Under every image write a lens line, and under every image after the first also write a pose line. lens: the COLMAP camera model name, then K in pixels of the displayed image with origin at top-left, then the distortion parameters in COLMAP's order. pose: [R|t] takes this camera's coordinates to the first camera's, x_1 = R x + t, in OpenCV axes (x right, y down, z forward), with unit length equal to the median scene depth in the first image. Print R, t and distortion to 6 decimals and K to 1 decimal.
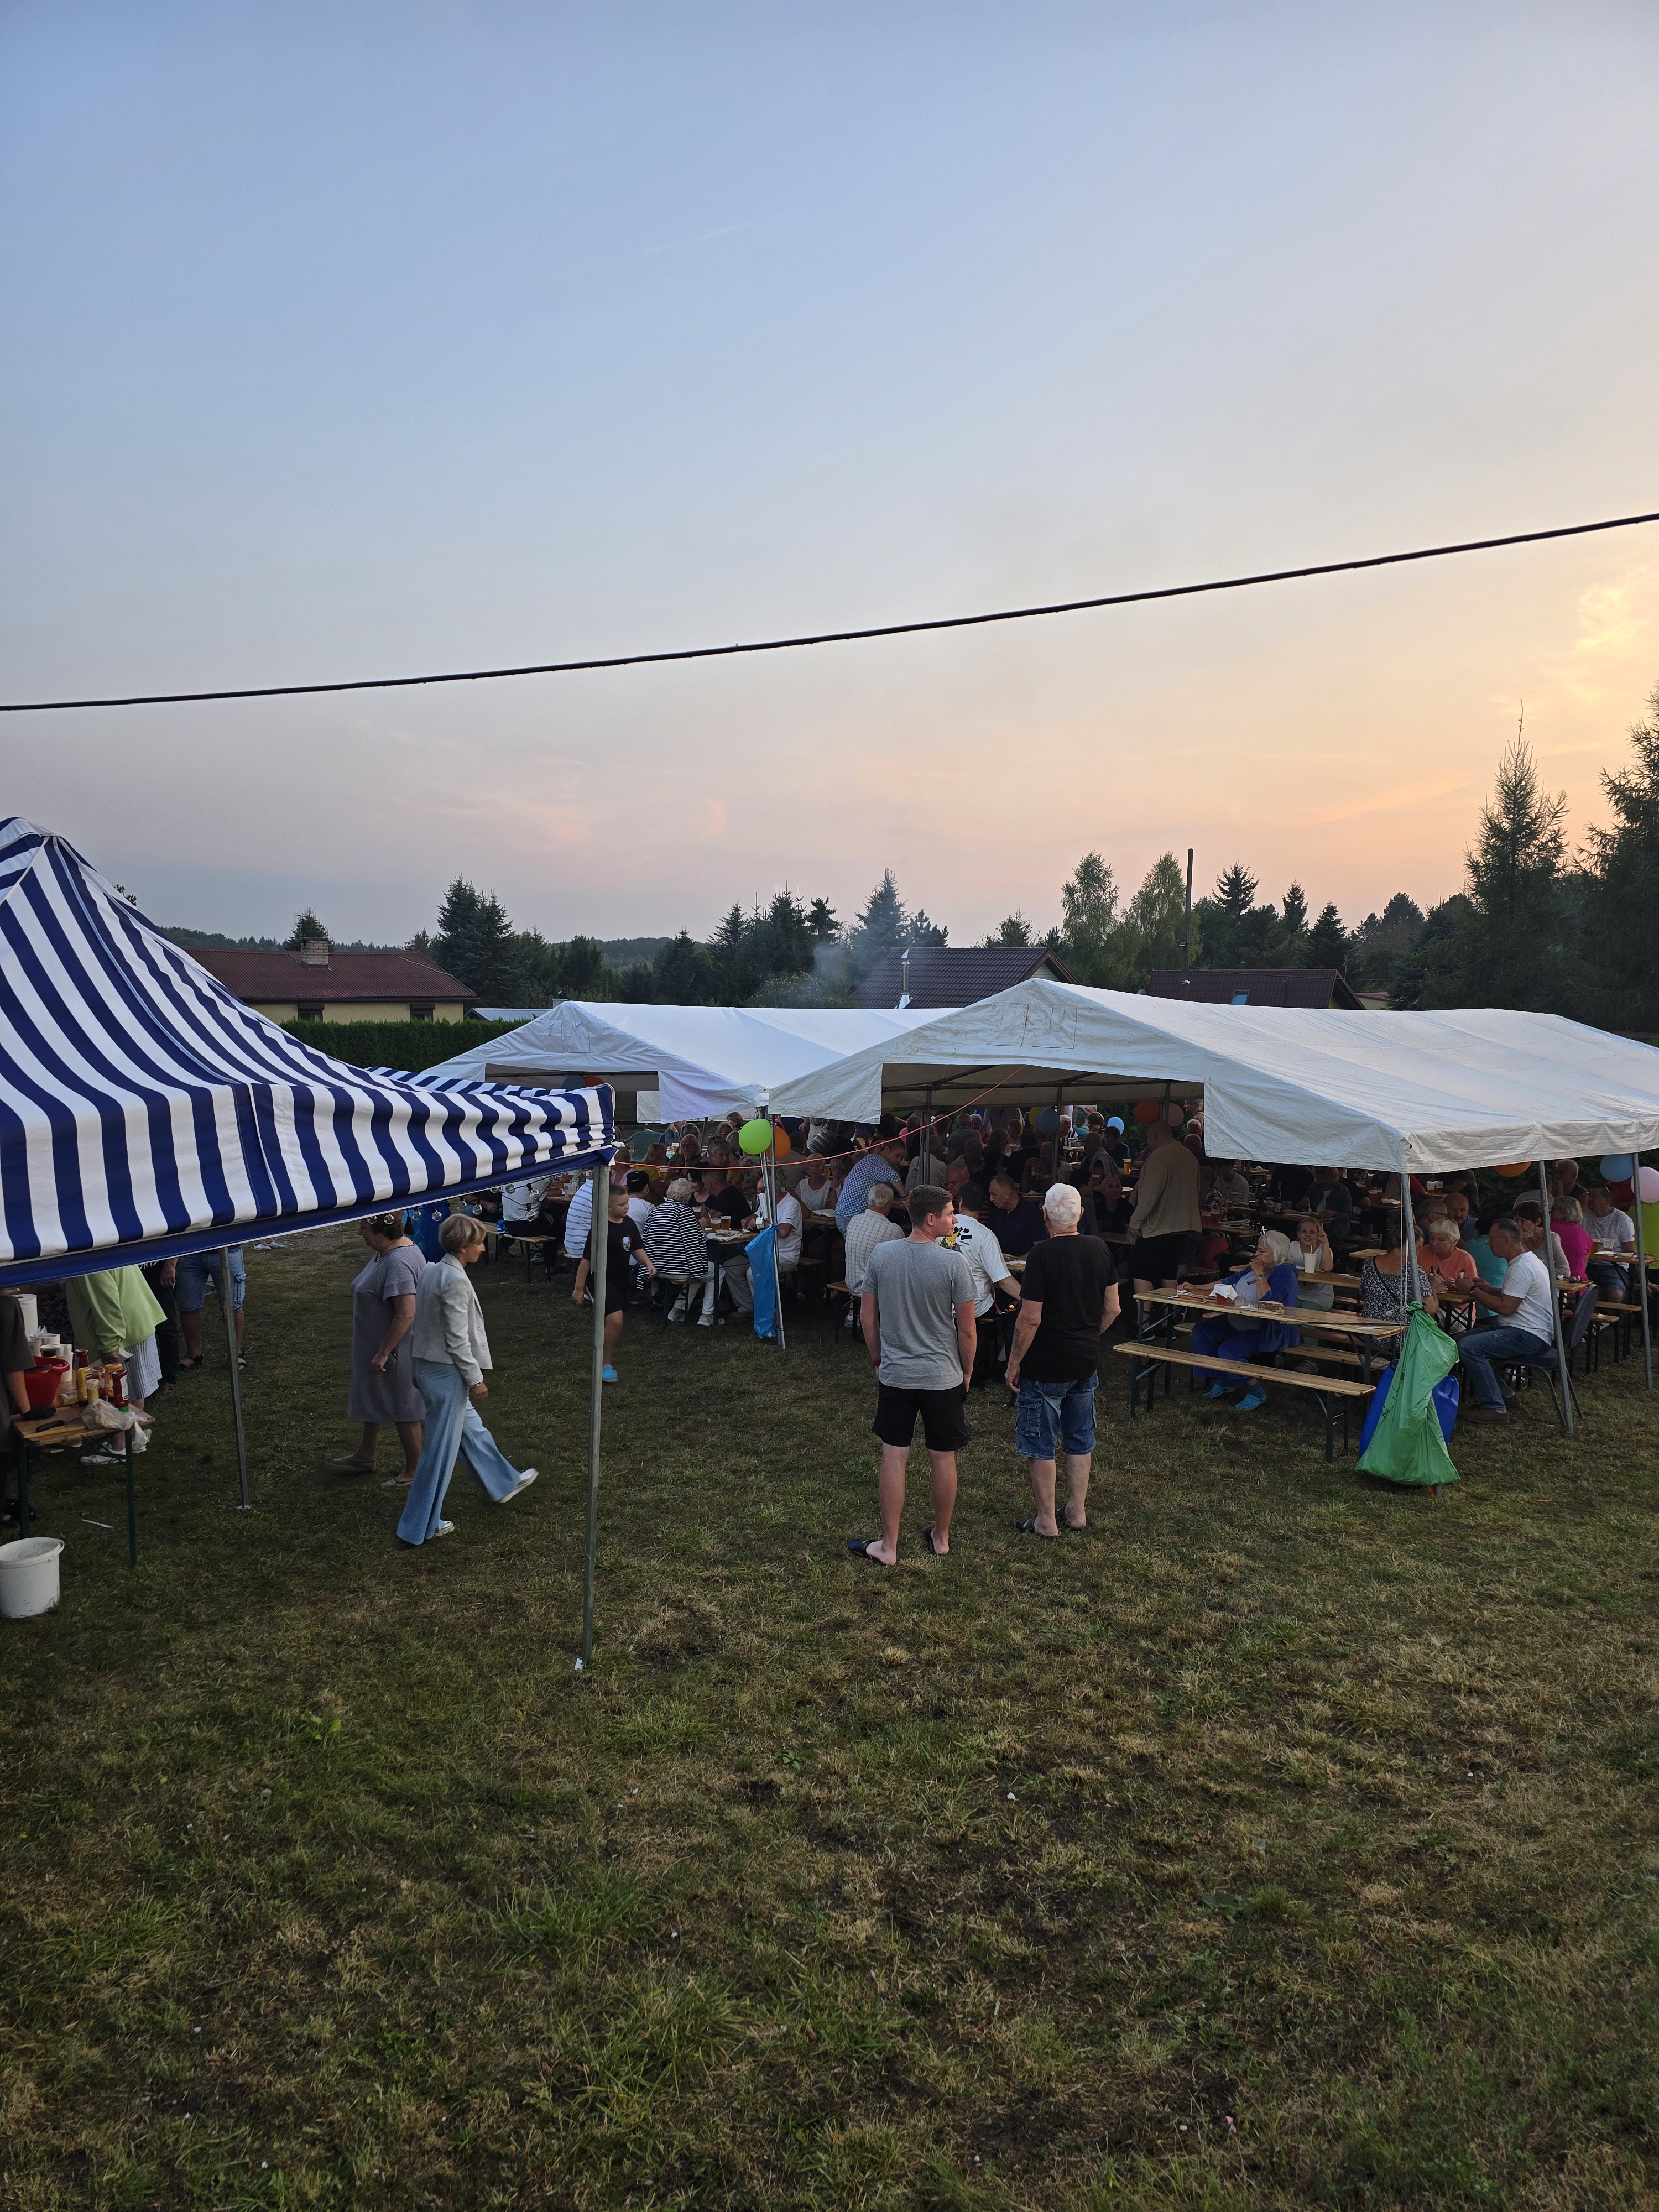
lens RADIAL K [[1467.5, 0, 832.0], [0, 1467.5, 1095.7], [0, 0, 1]] dist [0.052076, -0.044621]
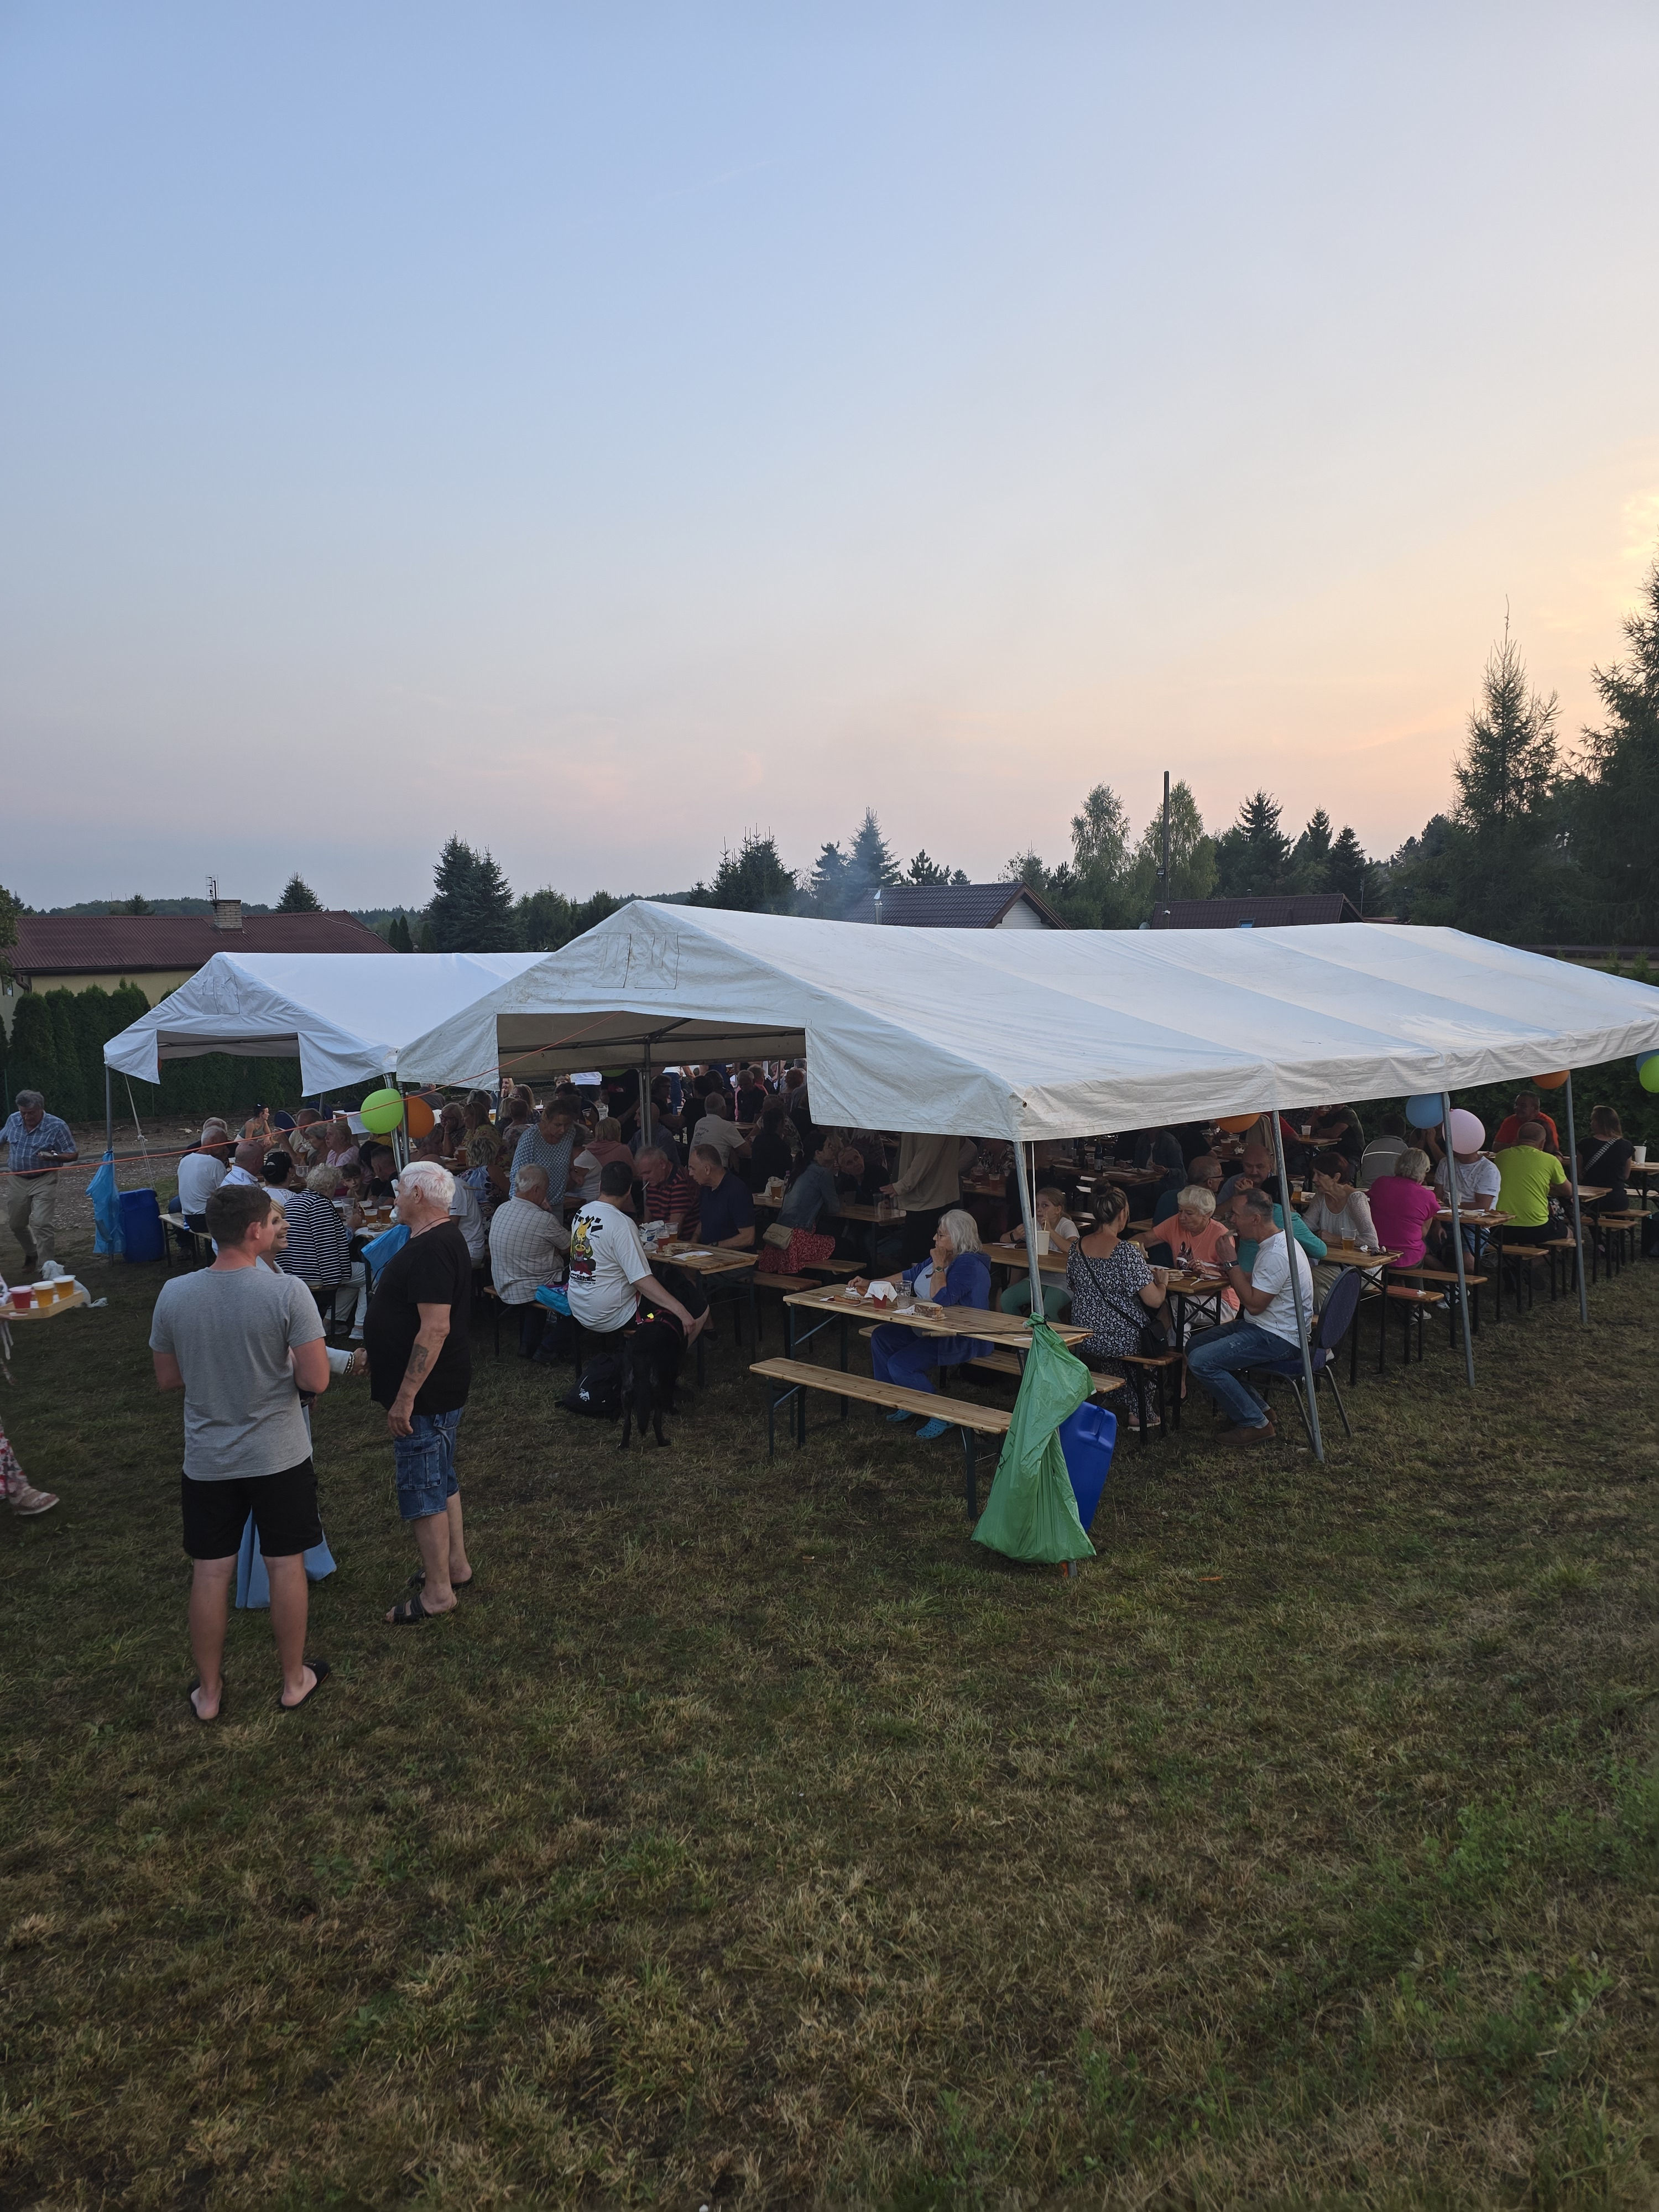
lens RADIAL K [[1467.5, 0, 832.0], [0, 1467.5, 1095.7], [0, 0, 1]] dist [0.052076, -0.044621]
pose [[0.999056, -0.036022, -0.024288, 0.264186], [0.036869, 0.998694, 0.035375, 0.000140], [0.022982, -0.036237, 0.999079, 0.223737]]
